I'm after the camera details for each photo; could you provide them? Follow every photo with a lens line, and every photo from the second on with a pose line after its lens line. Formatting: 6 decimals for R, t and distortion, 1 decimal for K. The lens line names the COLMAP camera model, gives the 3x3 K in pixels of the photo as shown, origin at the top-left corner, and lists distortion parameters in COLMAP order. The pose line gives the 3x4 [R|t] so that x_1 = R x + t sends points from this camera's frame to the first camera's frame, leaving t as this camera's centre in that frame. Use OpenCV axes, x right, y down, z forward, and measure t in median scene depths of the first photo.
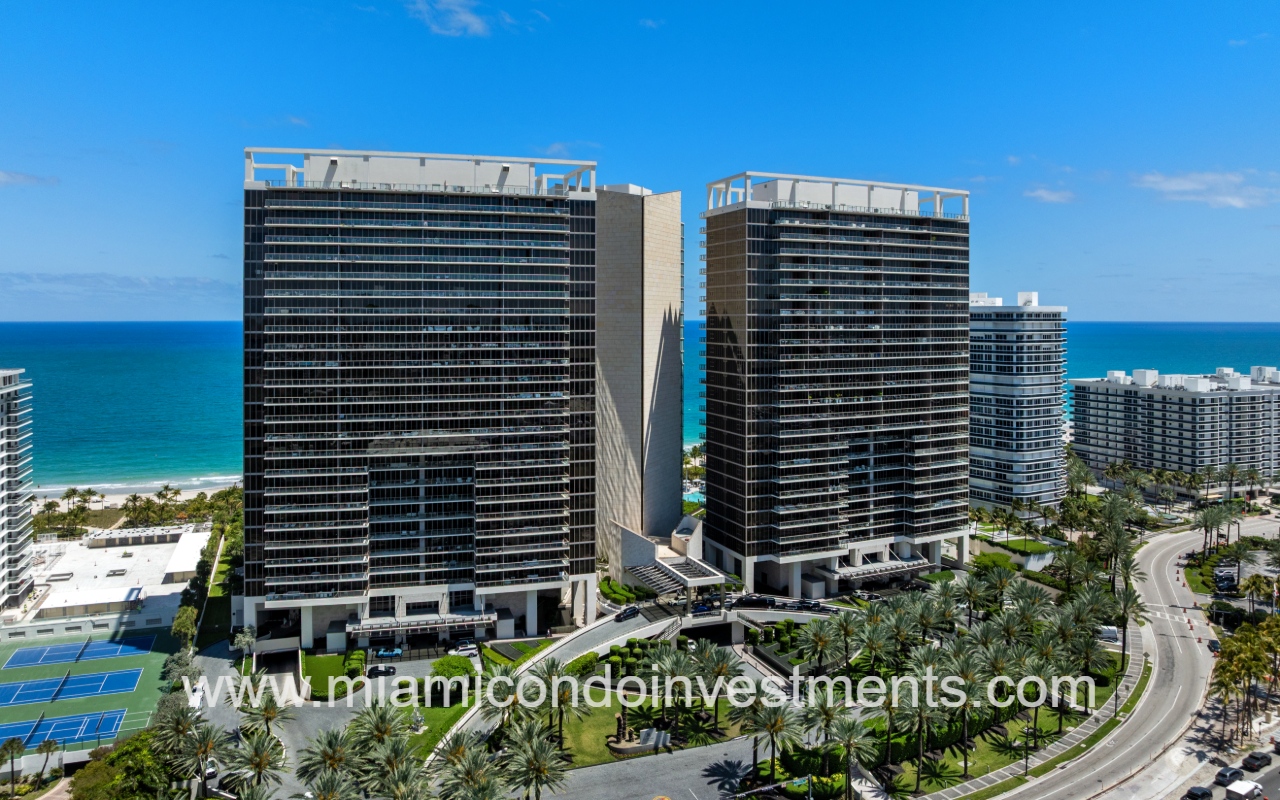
lens RADIAL K [[931.5, 0, 599.9], [0, 931.5, 346.3], [0, 0, 1]] dist [-0.029031, -0.000183]
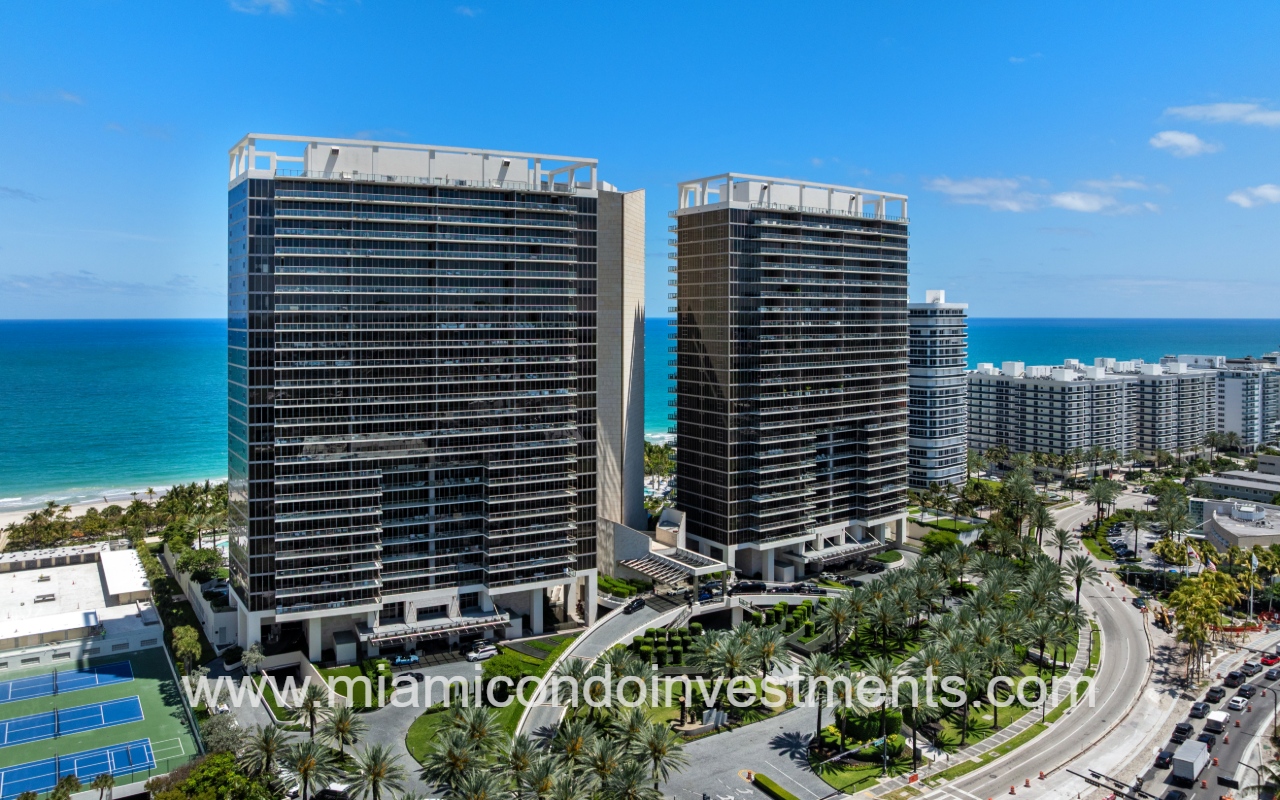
lens RADIAL K [[978.7, 0, 557.3], [0, 978.7, 330.3], [0, 0, 1]] dist [-0.031104, -0.001912]
pose [[0.980080, -0.003651, 0.198569, -0.246978], [0.006444, 0.999889, -0.013421, 0.000127], [-0.198498, 0.014433, 0.979995, -0.031825]]
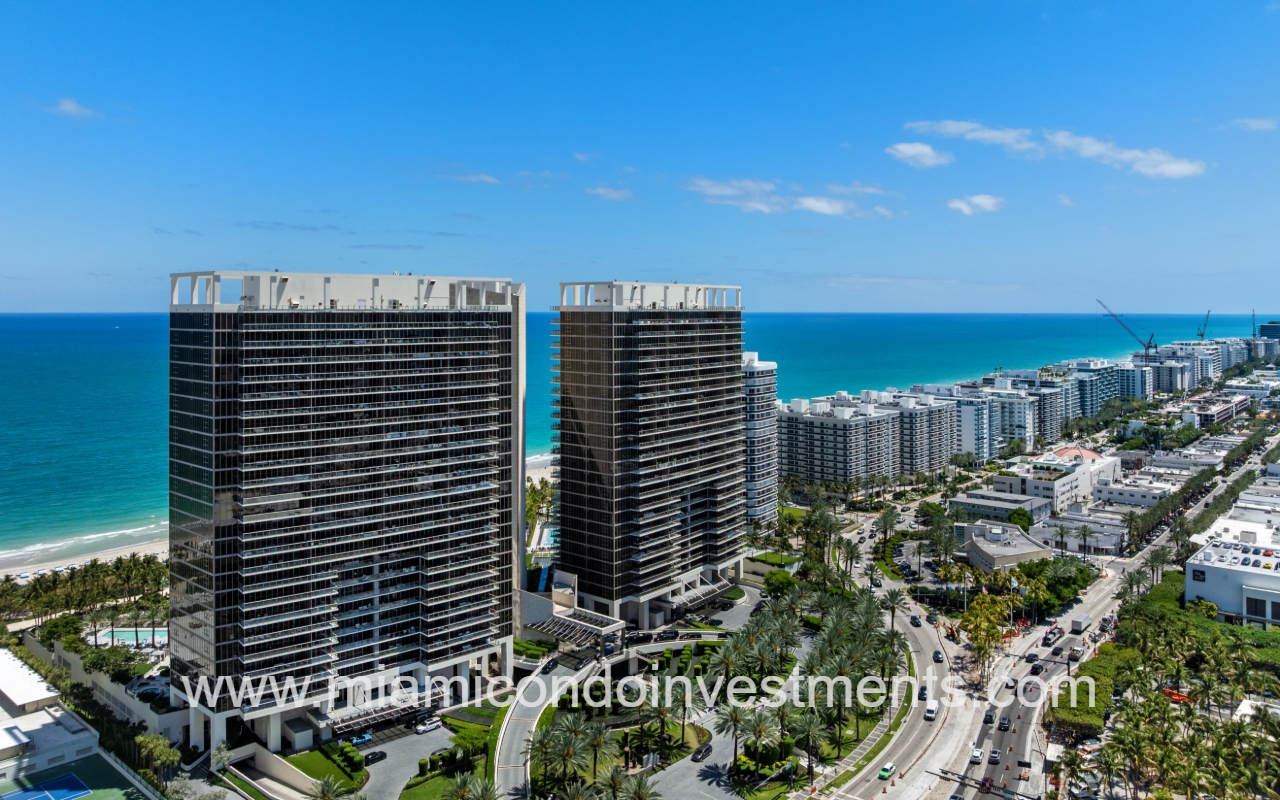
lens RADIAL K [[1035.4, 0, 558.4], [0, 1035.4, 292.9], [0, 0, 1]] dist [-0.030473, -0.002881]
pose [[0.890660, -0.013202, 0.454478, -0.511806], [0.028720, 0.999216, -0.027258, -0.137426], [-0.453762, 0.037330, 0.890341, -0.167890]]
